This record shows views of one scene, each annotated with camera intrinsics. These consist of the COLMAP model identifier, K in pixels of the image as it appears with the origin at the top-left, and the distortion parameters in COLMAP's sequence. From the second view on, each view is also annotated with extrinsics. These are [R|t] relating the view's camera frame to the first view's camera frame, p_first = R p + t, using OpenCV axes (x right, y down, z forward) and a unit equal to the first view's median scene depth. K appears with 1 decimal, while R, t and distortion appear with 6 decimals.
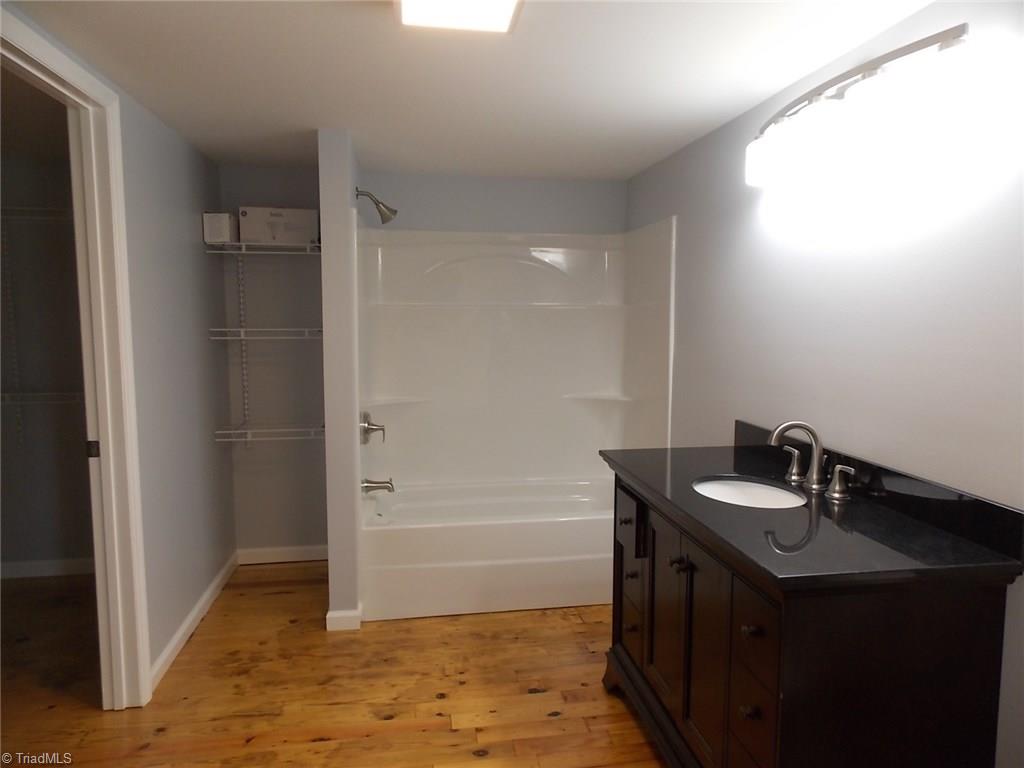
lens RADIAL K [[672.6, 0, 518.1], [0, 672.6, 379.4], [0, 0, 1]] dist [0.013049, -0.001631]
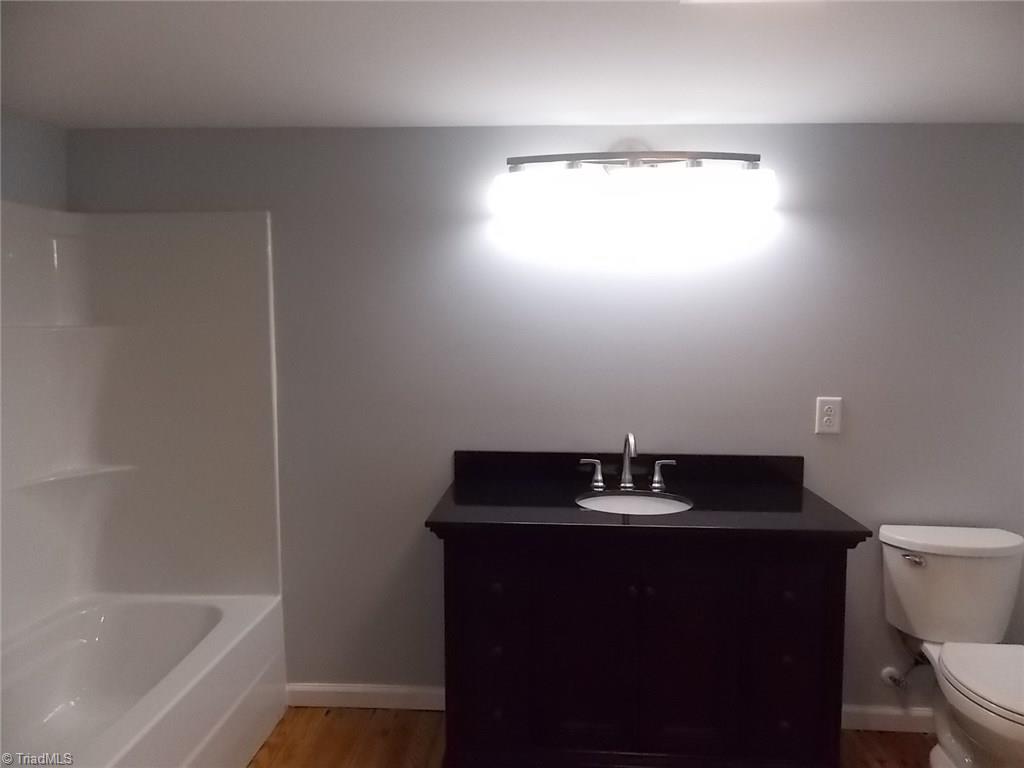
lens RADIAL K [[672.6, 0, 518.1], [0, 672.6, 379.4], [0, 0, 1]] dist [0.013049, -0.001631]
pose [[0.222780, -0.056869, 0.973209, -0.586715], [0.095068, 0.994806, 0.036368, -0.069169], [-0.970222, 0.084419, 0.227030, 0.713729]]
